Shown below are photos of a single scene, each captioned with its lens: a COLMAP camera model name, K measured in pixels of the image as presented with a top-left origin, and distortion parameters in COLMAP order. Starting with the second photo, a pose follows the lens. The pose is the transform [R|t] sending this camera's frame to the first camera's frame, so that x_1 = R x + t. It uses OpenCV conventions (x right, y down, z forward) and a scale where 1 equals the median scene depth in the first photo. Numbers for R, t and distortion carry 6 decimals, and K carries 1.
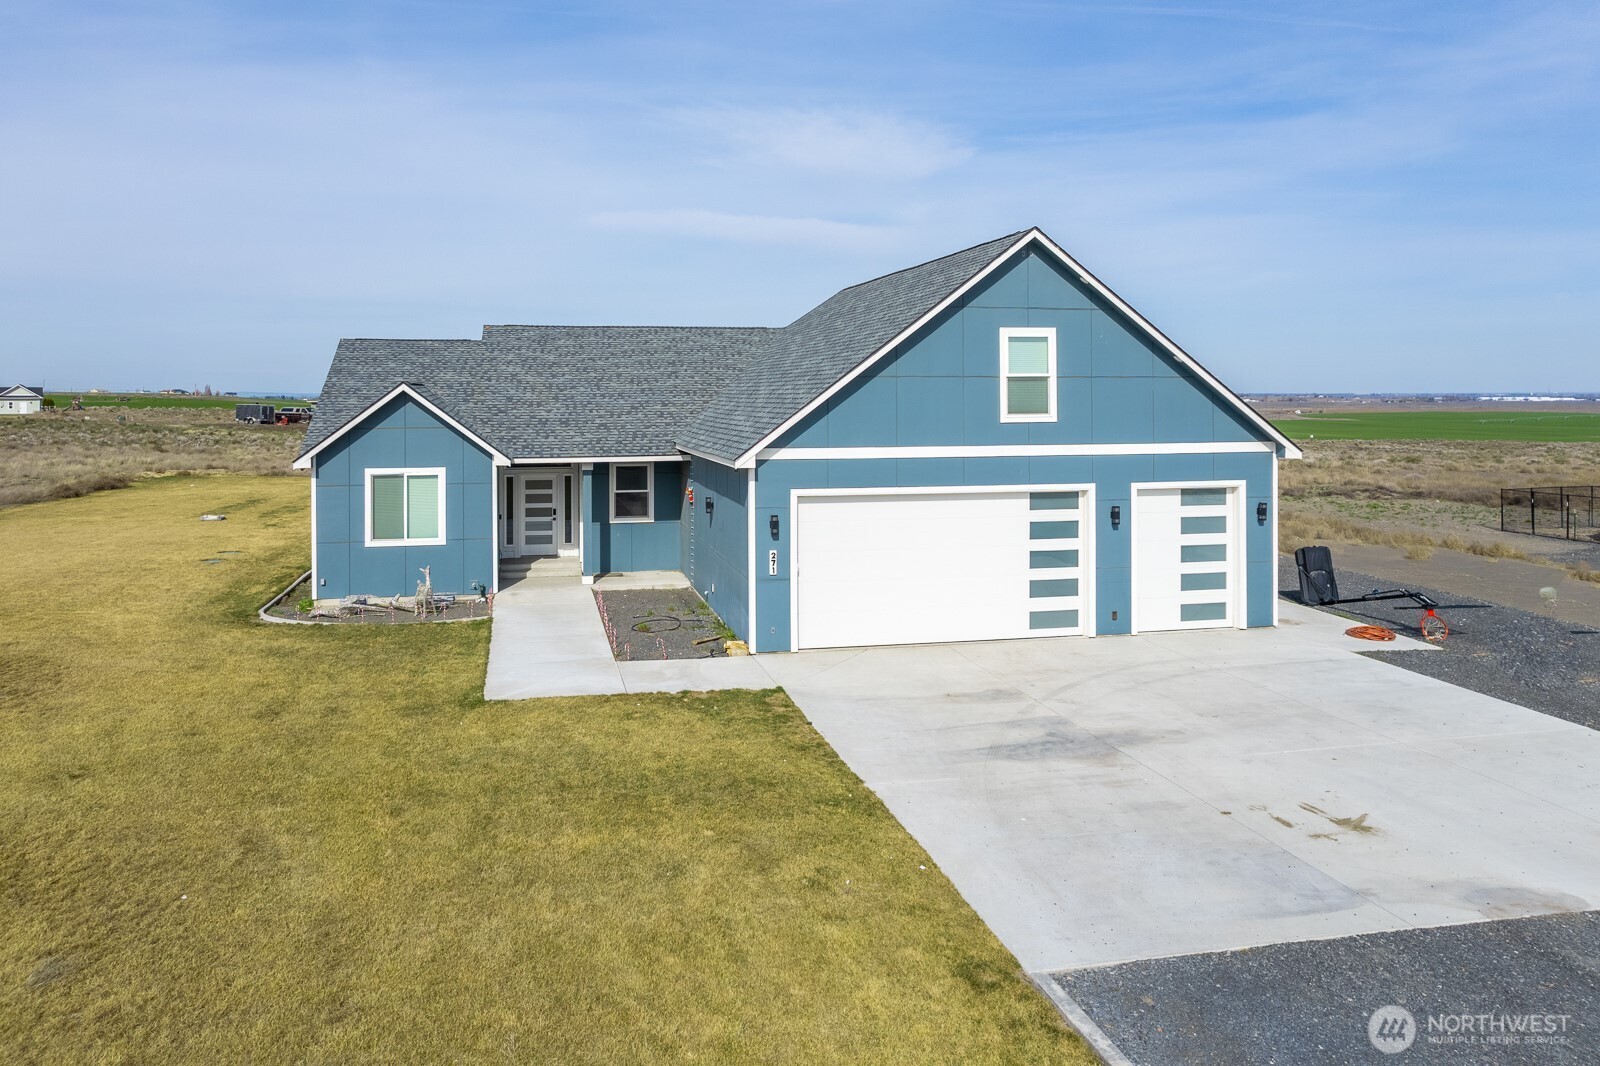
lens RADIAL K [[1094.8, 0, 765.7], [0, 1094.8, 392.0], [0, 0, 1]] dist [-0.026522, 0.000230]
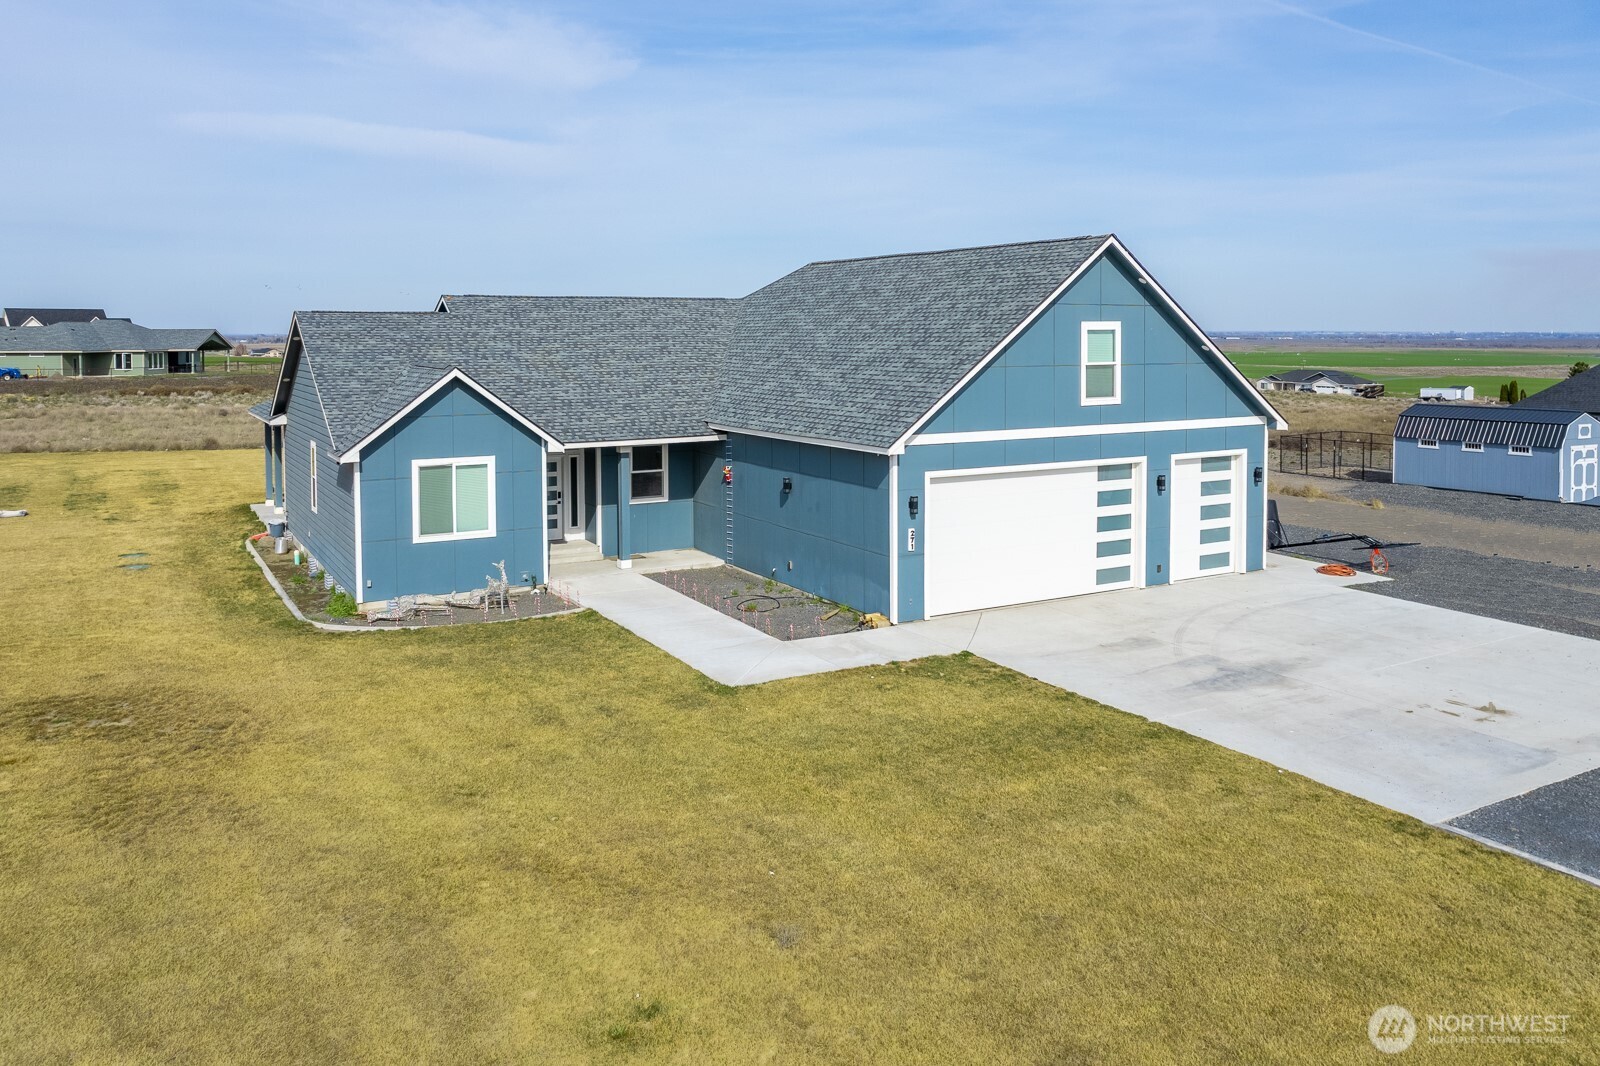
lens RADIAL K [[1199.5, 0, 807.3], [0, 1199.5, 373.0], [0, 0, 1]] dist [-0.034428, 0.000661]
pose [[0.950518, -0.010027, 0.310507, -0.428688], [-0.001094, 0.999365, 0.035620, -0.048547], [-0.310667, -0.034197, 0.949904, -0.087527]]
